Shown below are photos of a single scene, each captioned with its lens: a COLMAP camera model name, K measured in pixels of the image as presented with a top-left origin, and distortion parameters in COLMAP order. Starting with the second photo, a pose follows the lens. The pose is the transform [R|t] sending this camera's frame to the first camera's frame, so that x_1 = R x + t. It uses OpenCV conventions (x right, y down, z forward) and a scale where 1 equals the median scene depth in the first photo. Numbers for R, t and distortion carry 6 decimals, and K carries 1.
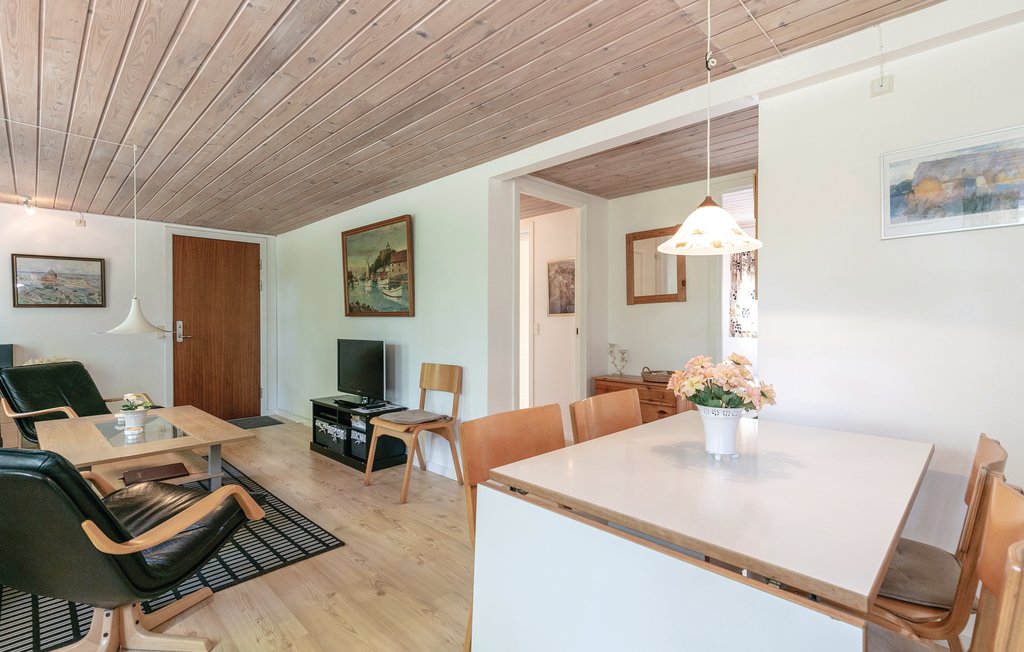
lens RADIAL K [[463.5, 0, 536.2], [0, 463.5, 324.5], [0, 0, 1]] dist [0.001435, 0.000090]
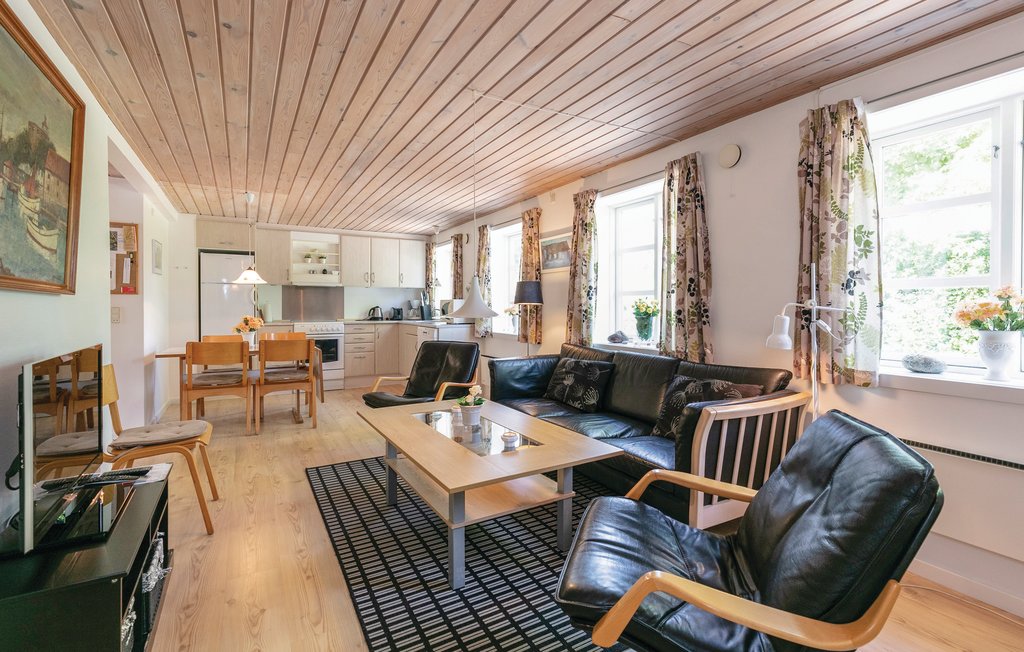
lens RADIAL K [[460.9, 0, 528.9], [0, 460.9, 306.7], [0, 0, 1]] dist [0.000138, 0.000036]
pose [[-0.960310, 0.004257, 0.278903, -0.743447], [0.006706, 0.999947, 0.007828, -0.003227], [-0.278855, 0.009387, -0.960287, 1.105328]]
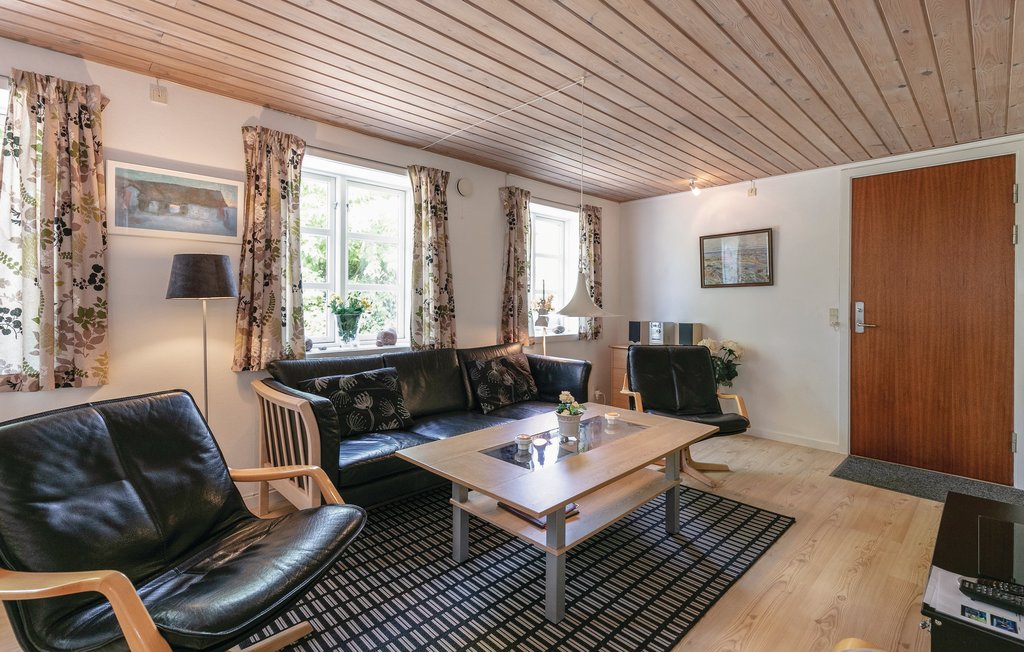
lens RADIAL K [[472.2, 0, 501.7], [0, 472.2, 300.4], [0, 0, 1]] dist [0.002830, 0.000198]
pose [[-0.070457, 0.003727, -0.997508, -0.031856], [-0.014852, 0.999878, 0.004785, -0.006235], [0.997404, 0.015152, -0.070393, 0.574712]]
